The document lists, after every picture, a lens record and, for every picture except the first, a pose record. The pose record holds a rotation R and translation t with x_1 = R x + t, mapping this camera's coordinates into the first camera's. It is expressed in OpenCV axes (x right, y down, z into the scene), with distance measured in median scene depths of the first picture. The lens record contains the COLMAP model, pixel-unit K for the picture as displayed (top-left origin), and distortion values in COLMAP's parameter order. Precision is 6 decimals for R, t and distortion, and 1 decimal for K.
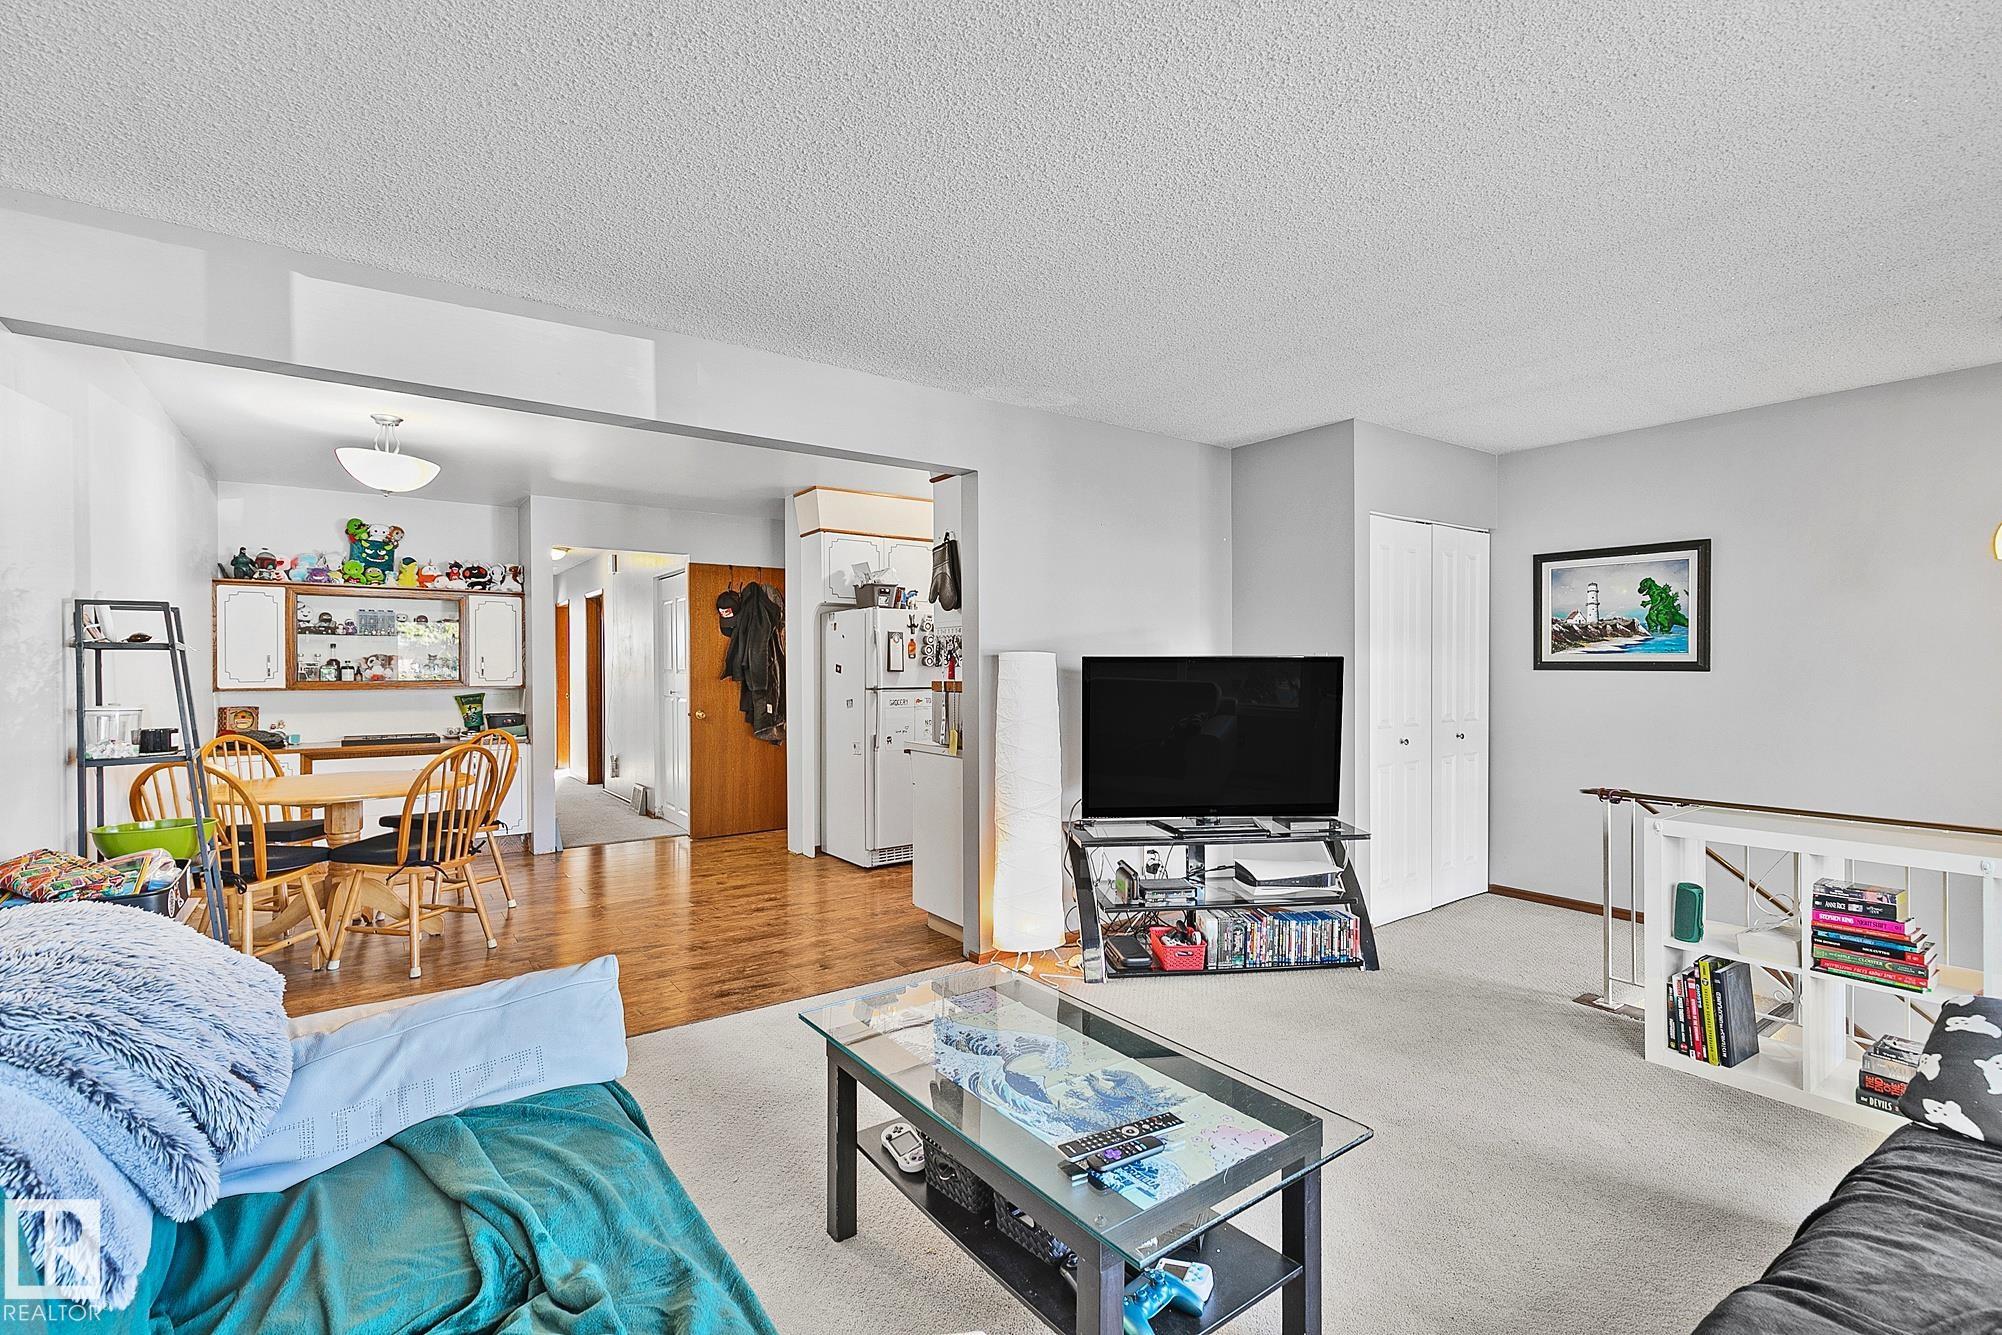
lens RADIAL K [[895.6, 0, 995.5], [0, 895.6, 668.3], [0, 0, 1]] dist [0.001777, -0.000070]
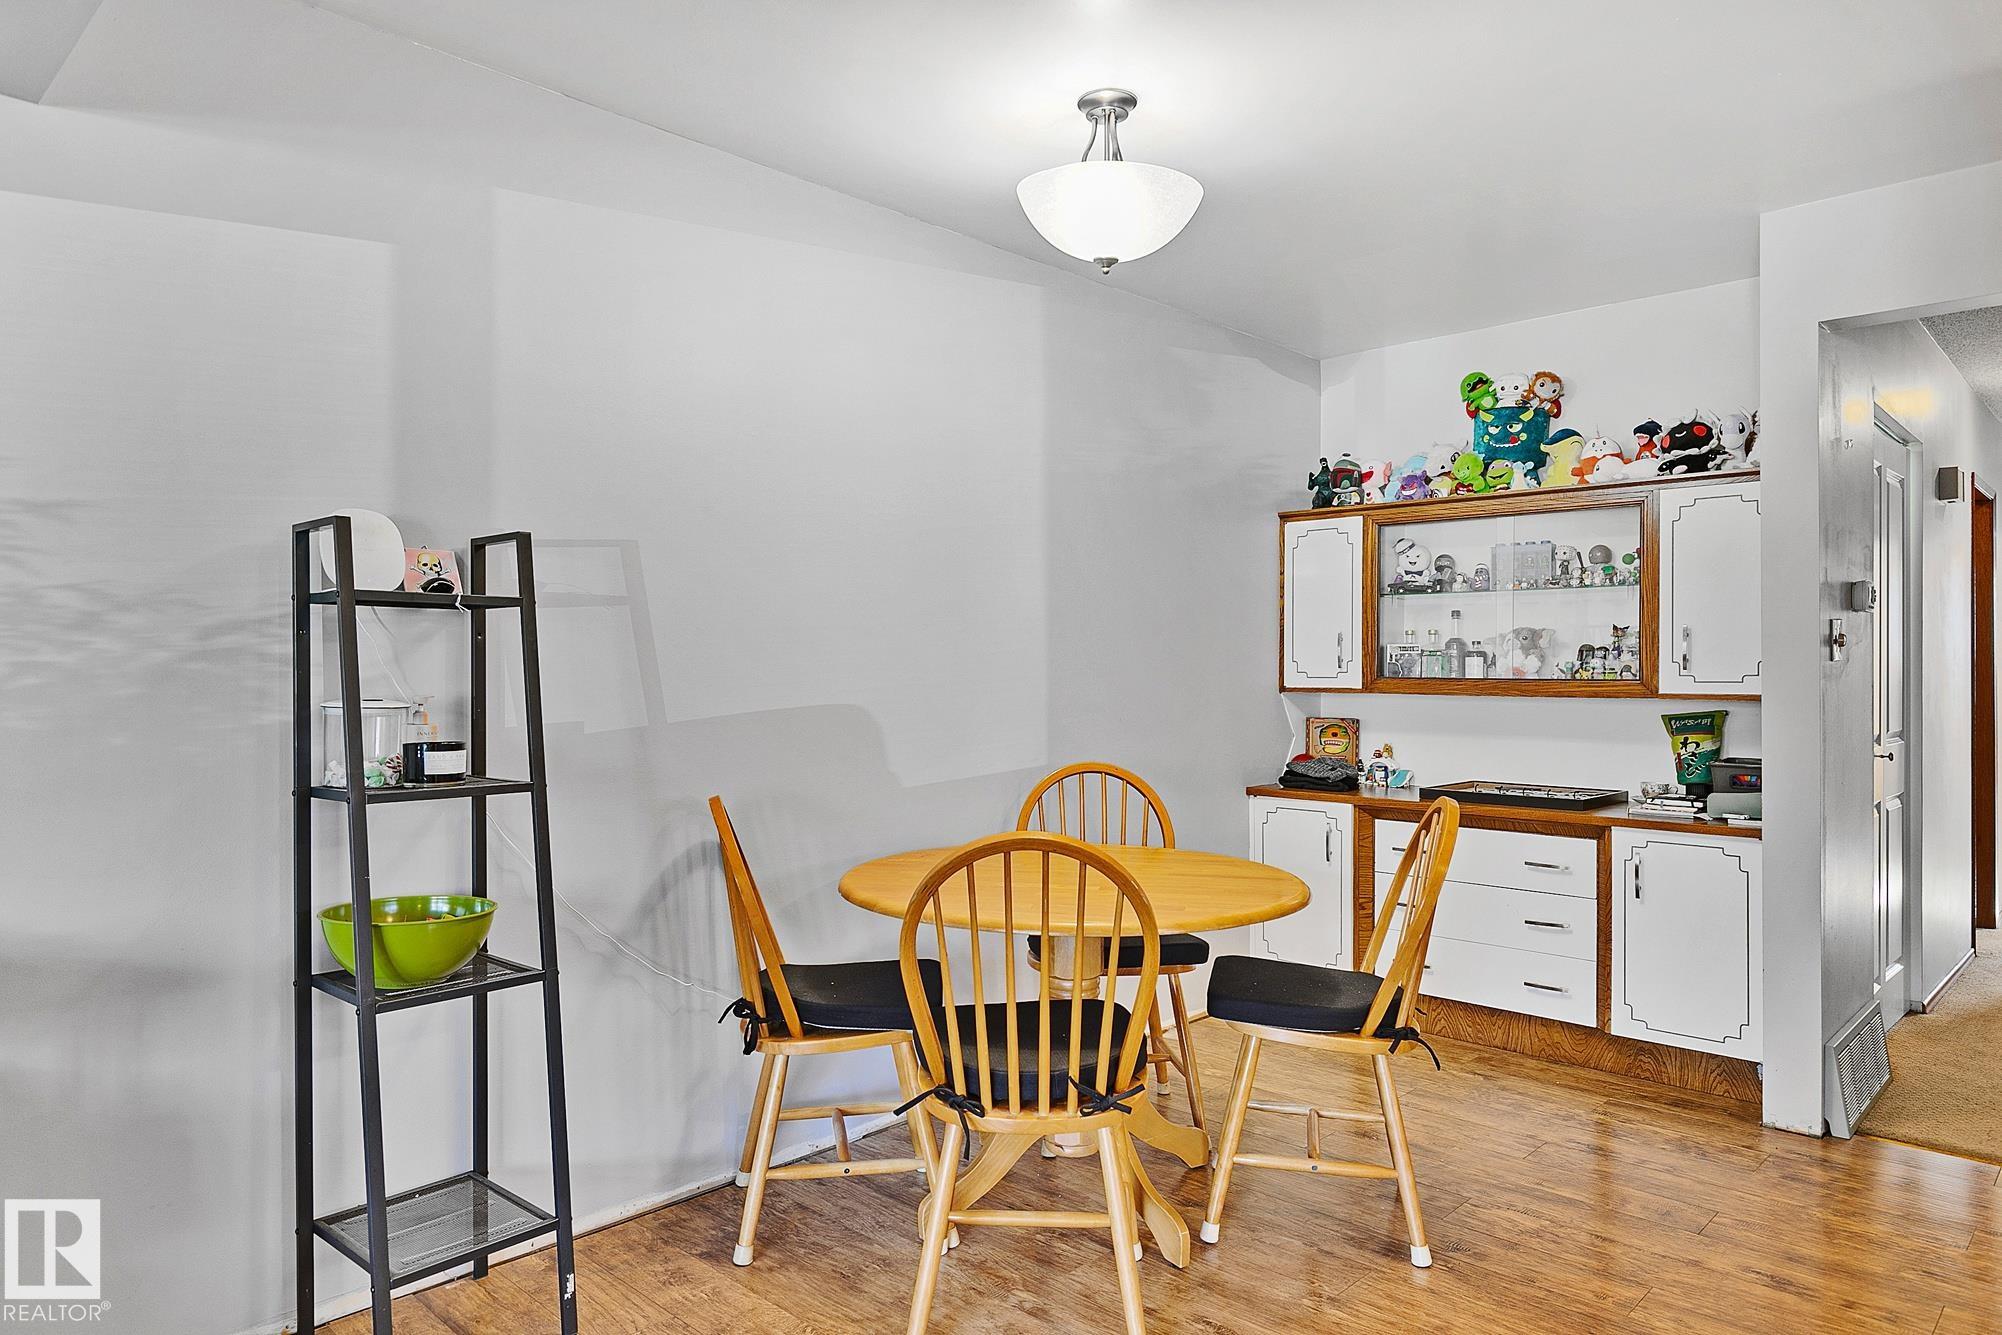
lens RADIAL K [[1254.0, 0, 1001.0], [0, 1254.0, 667.5], [0, 0, 1]] dist [0.001785, 0.001139]
pose [[0.183970, -0.001174, -0.982931, -0.035165], [-0.003897, 0.999991, -0.001924, 0.010288], [0.982924, 0.004184, 0.183964, 0.587941]]
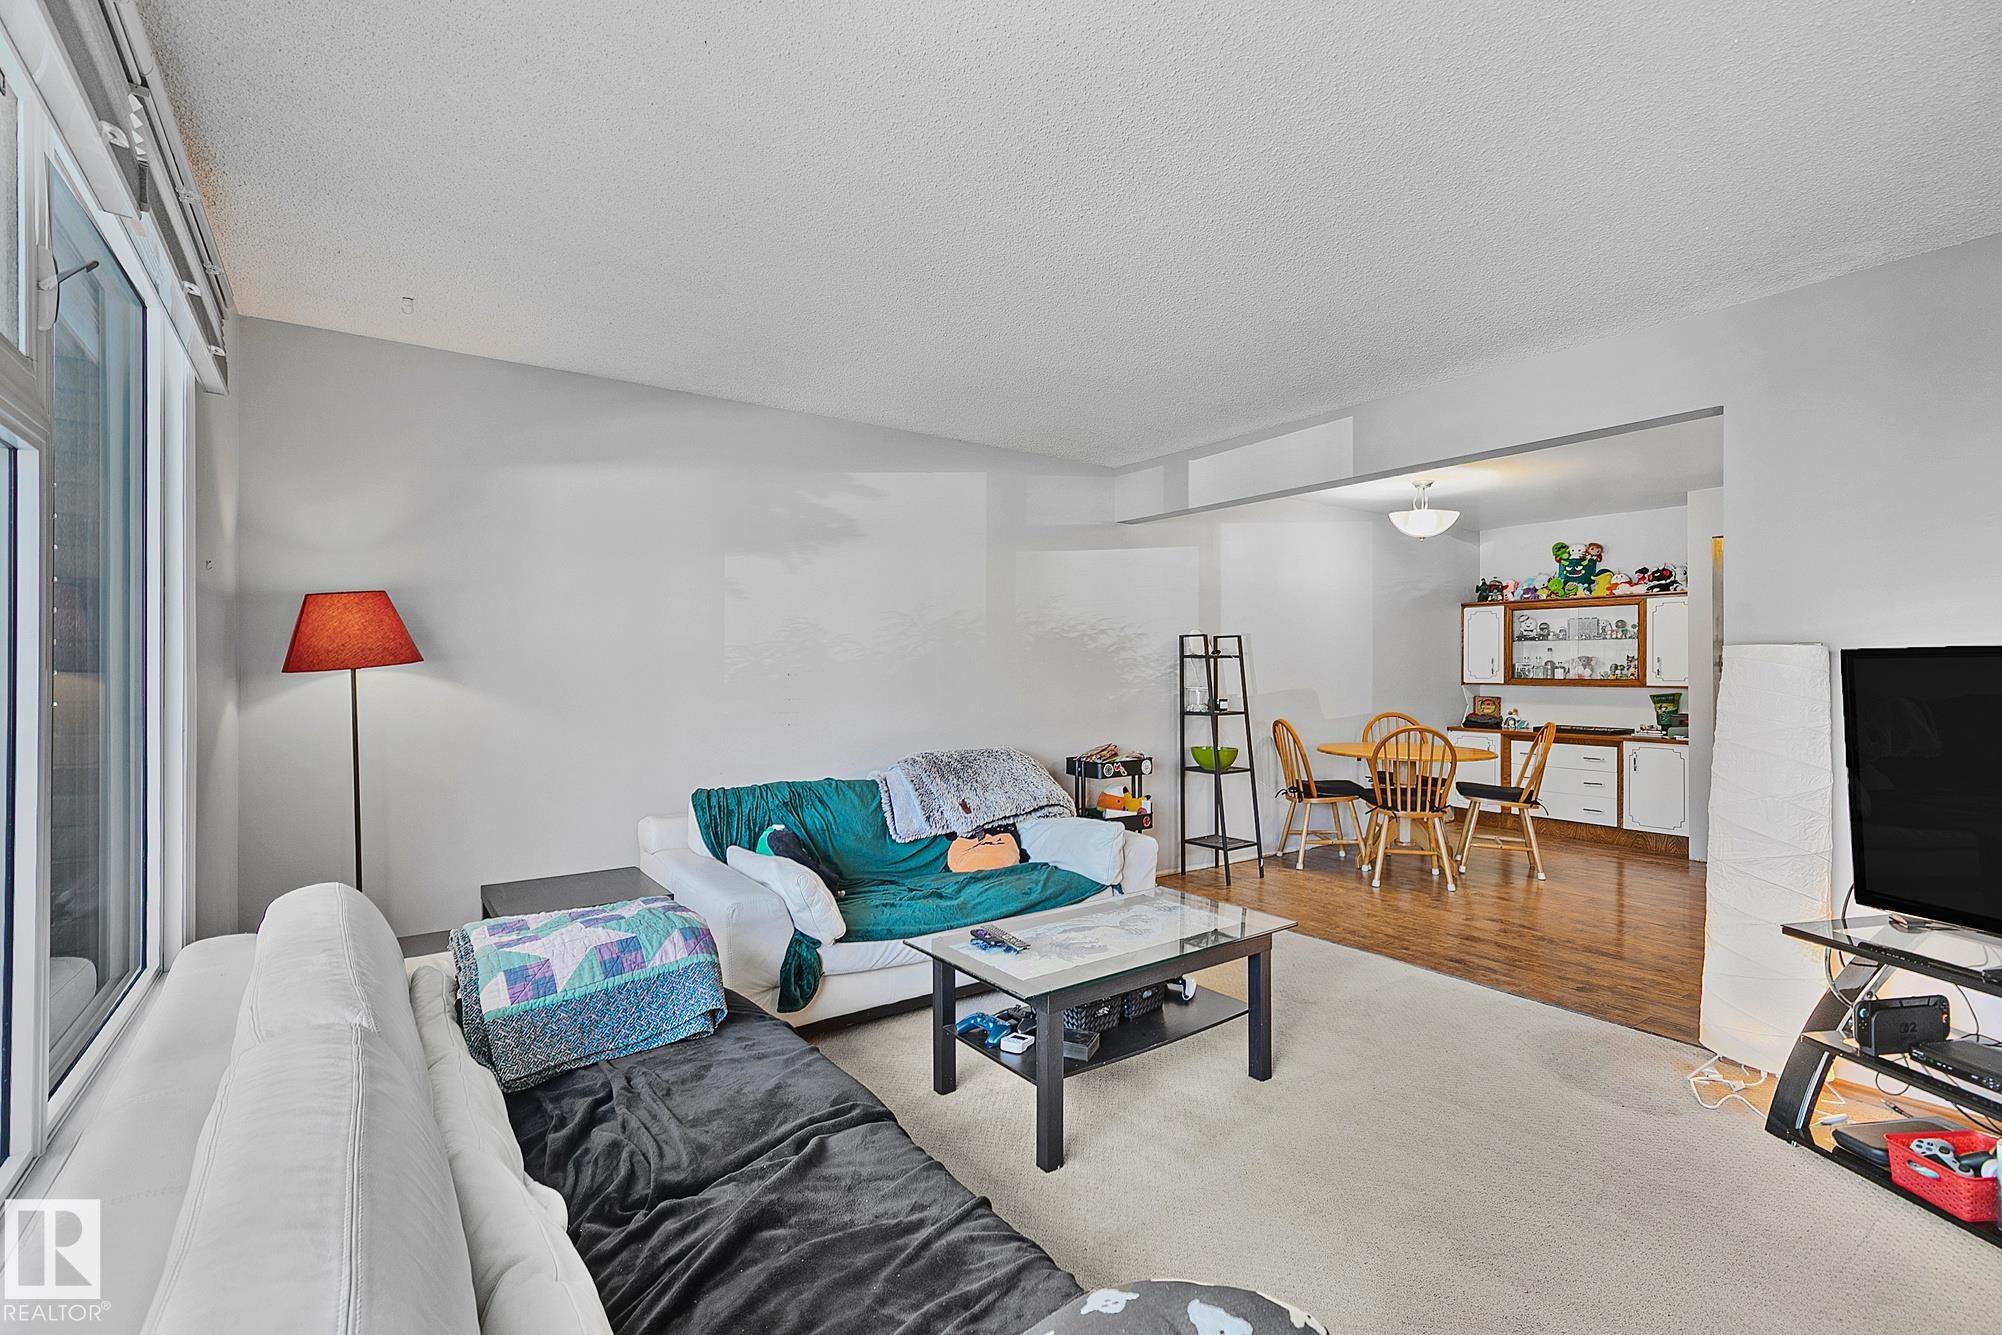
lens RADIAL K [[895.6, 0, 995.5], [0, 895.6, 668.3], [0, 0, 1]] dist [0.001777, -0.000070]
pose [[-0.008937, 0.000734, -0.999960, 0.485946], [-0.001931, 0.999998, 0.000751, 0.000902], [0.999958, 0.001938, -0.008936, 0.260405]]
